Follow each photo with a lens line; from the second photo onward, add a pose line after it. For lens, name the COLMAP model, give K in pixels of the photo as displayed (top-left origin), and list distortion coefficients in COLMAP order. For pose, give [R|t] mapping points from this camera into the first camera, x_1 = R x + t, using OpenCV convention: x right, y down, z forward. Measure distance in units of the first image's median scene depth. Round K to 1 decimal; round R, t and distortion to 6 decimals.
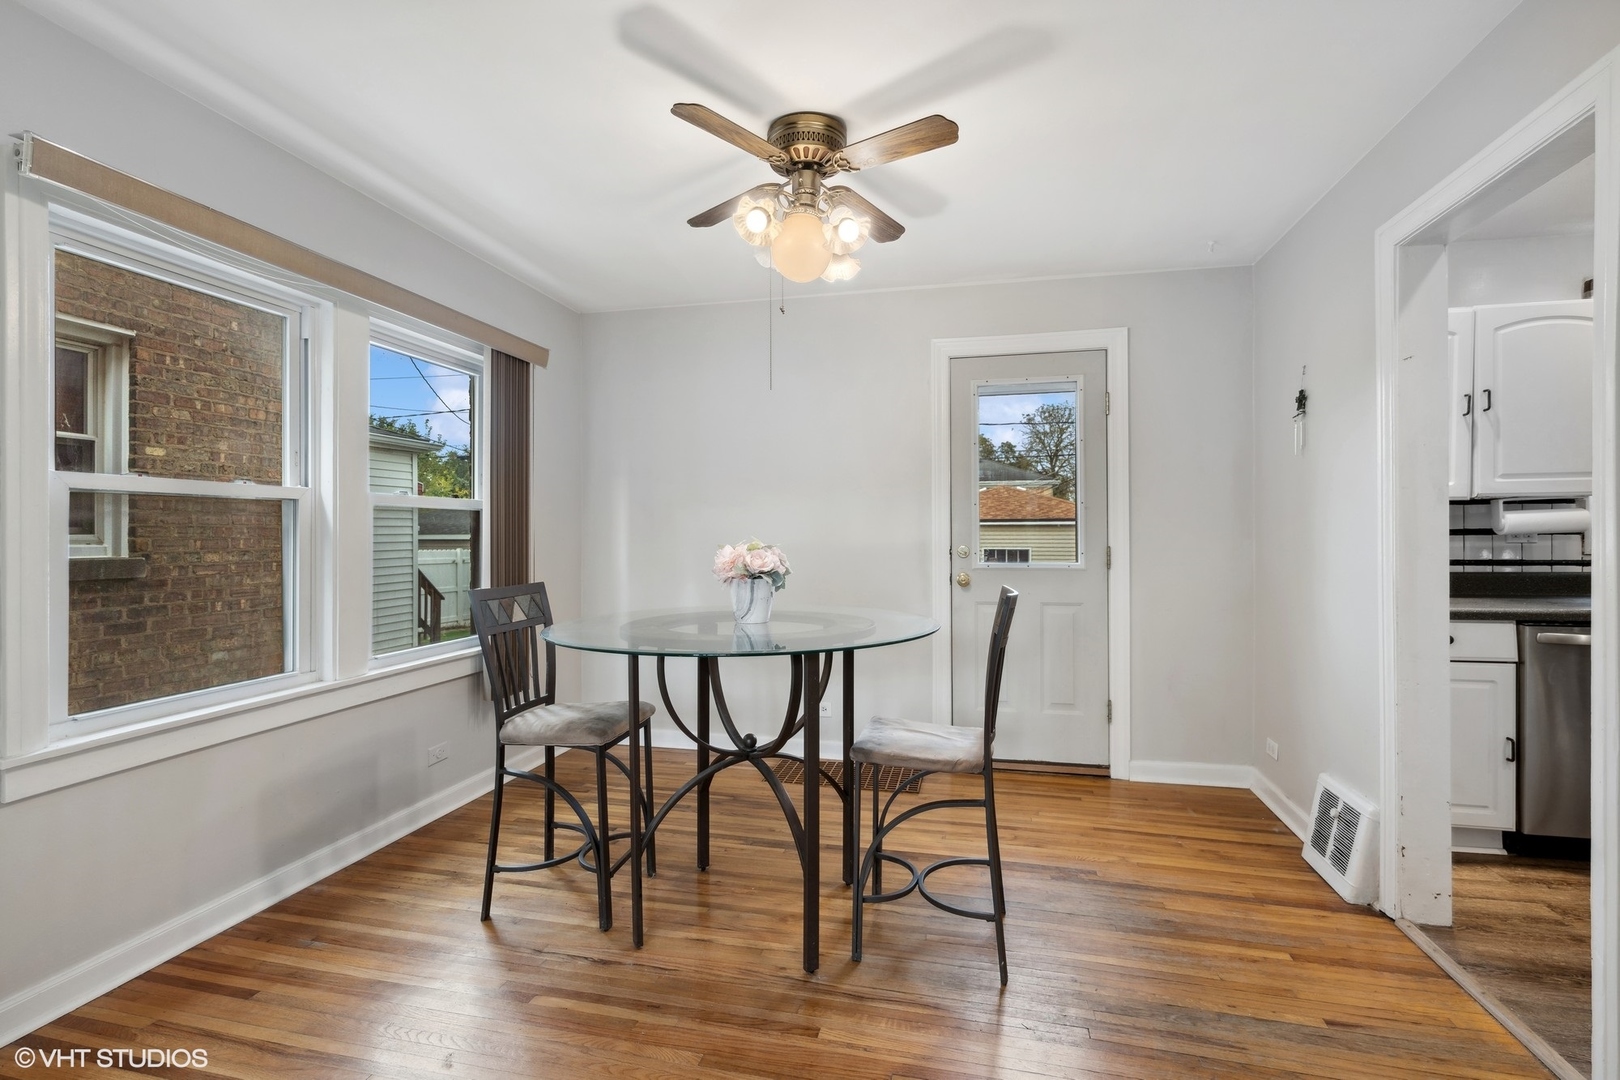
lens RADIAL K [[742.4, 0, 808.9], [0, 742.4, 539.0], [0, 0, 1]] dist [-0.002666, -0.000228]
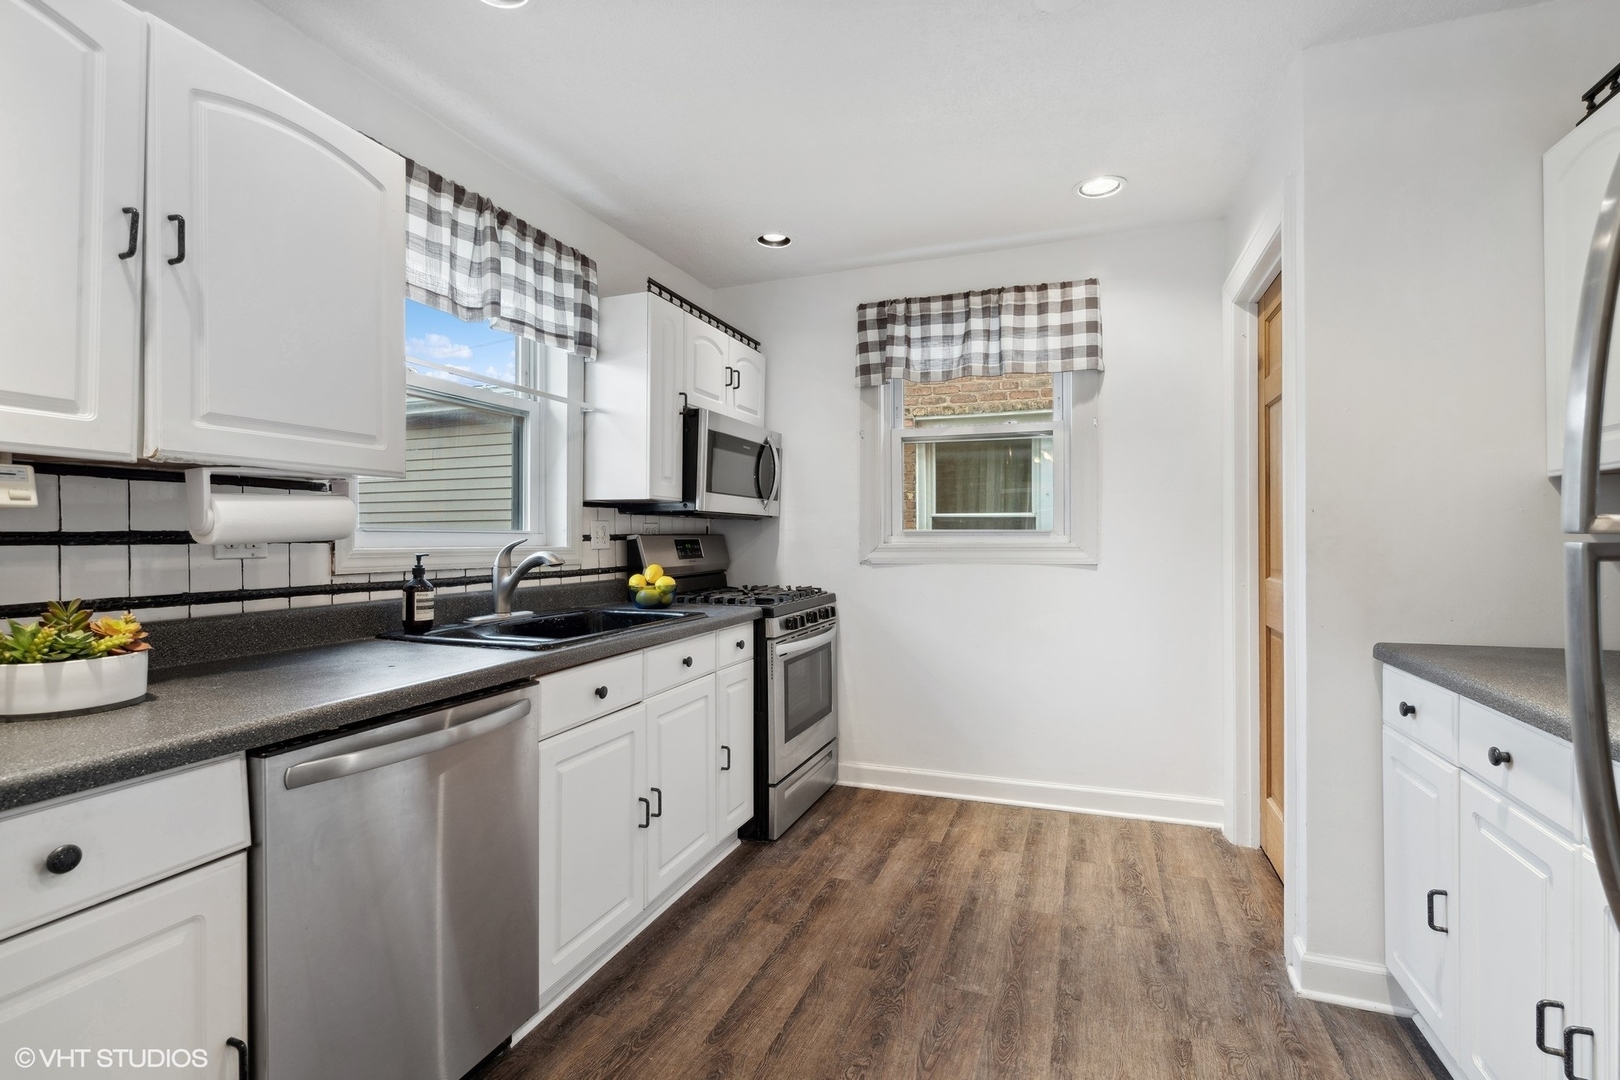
lens RADIAL K [[742.4, 0, 813.3], [0, 742.4, 540.8], [0, 0, 1]] dist [-0.002666, -0.000228]
pose [[0.123506, -0.000722, 0.992344, 0.513263], [0.006112, 0.999981, -0.000033, -0.005276], [-0.992325, 0.006069, 0.123508, 0.557146]]
